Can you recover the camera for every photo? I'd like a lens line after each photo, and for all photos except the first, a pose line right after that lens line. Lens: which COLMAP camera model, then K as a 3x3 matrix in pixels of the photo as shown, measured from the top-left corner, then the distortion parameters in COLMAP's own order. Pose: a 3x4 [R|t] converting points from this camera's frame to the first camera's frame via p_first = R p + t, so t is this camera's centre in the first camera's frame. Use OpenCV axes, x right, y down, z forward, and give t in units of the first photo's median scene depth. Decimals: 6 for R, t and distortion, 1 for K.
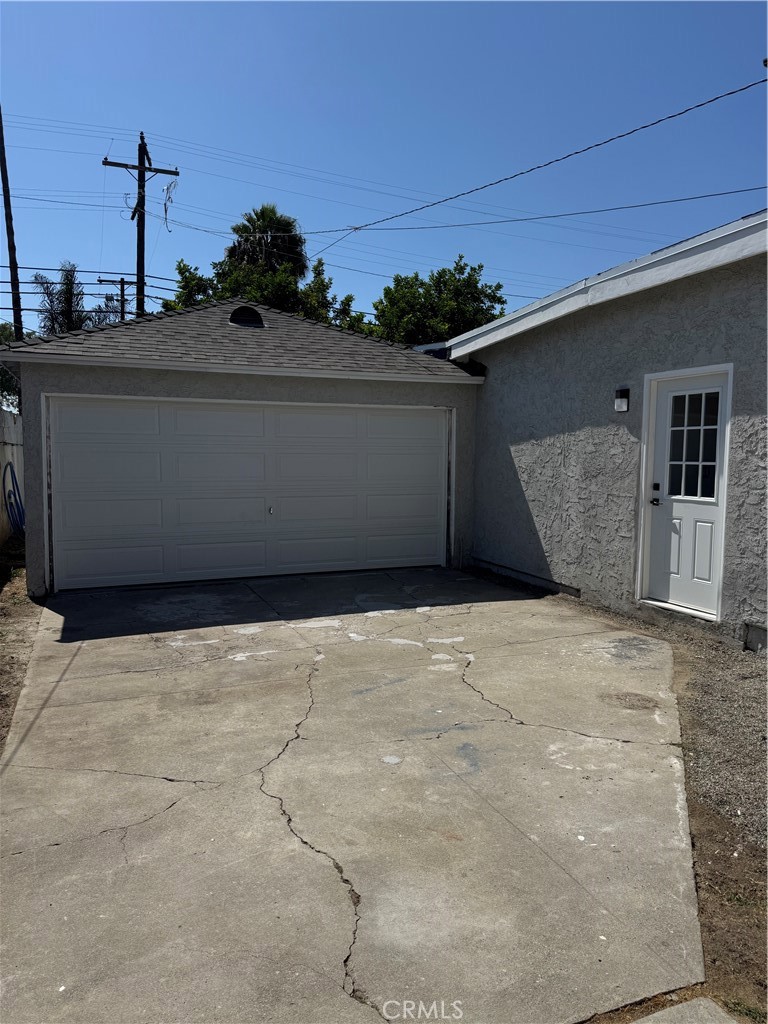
lens RADIAL K [[728.2, 0, 384.3], [0, 728.2, 517.1], [0, 0, 1]] dist [0.012667, -0.008721]
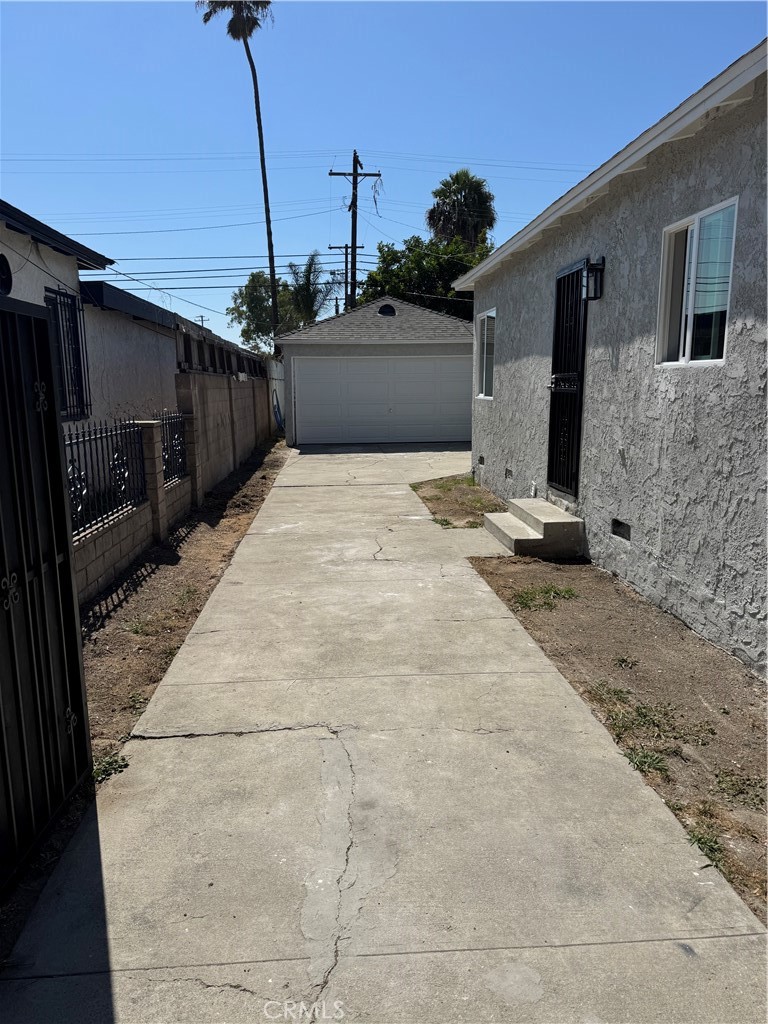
lens RADIAL K [[728.2, 0, 380.1], [0, 728.2, 512.3], [0, 0, 1]] dist [0.012667, -0.008721]
pose [[0.950352, 0.033552, -0.309361, 0.162583], [-0.005068, 0.995707, 0.092423, 0.032023], [0.311134, -0.086267, 0.946443, -0.349900]]
